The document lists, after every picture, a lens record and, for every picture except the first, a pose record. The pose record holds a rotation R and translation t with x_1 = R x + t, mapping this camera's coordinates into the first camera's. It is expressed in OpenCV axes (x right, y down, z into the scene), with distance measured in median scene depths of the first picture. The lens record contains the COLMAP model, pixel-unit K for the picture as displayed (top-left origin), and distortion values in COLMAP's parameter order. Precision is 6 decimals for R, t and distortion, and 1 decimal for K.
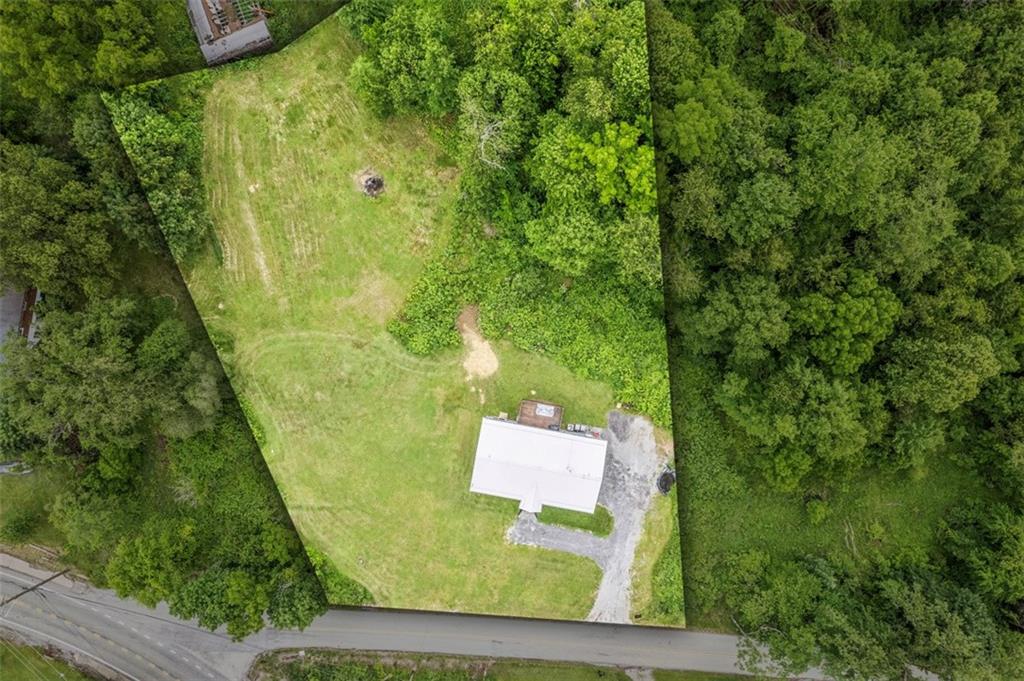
lens RADIAL K [[656.1, 0, 512.0], [0, 656.1, 340.5], [0, 0, 1]] dist [-0.035644, 0.000048]
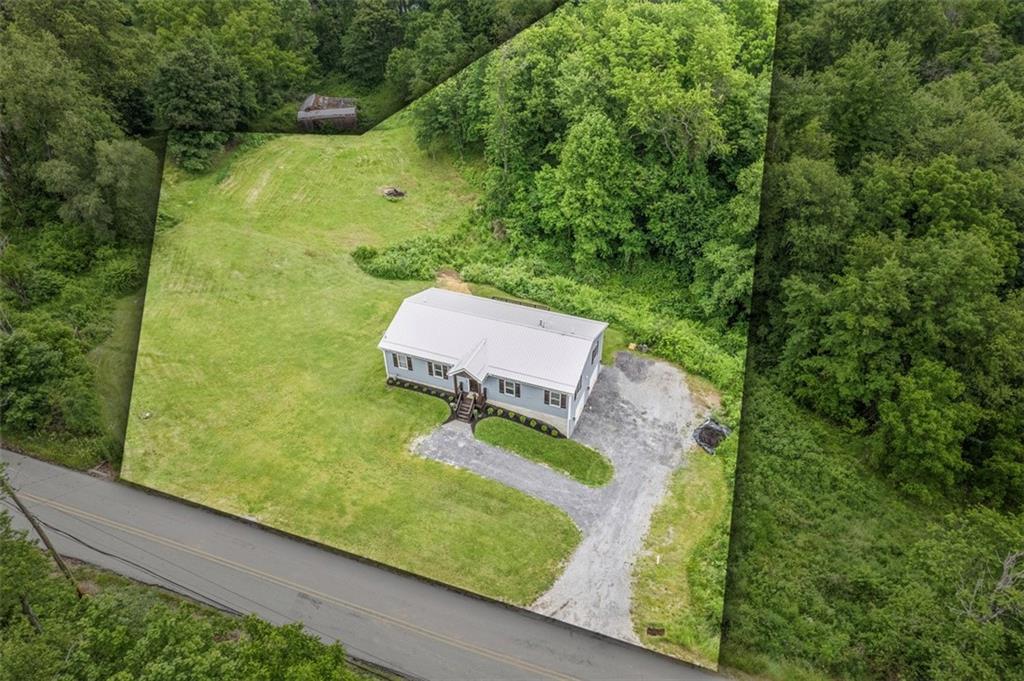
lens RADIAL K [[656.1, 0, 512.0], [0, 656.1, 340.5], [0, 0, 1]] dist [-0.035644, 0.000048]
pose [[0.981346, 0.105118, -0.160968, 0.150572], [-0.192144, 0.564286, -0.802909, 0.662699], [0.006432, 0.818860, 0.573957, 0.610520]]
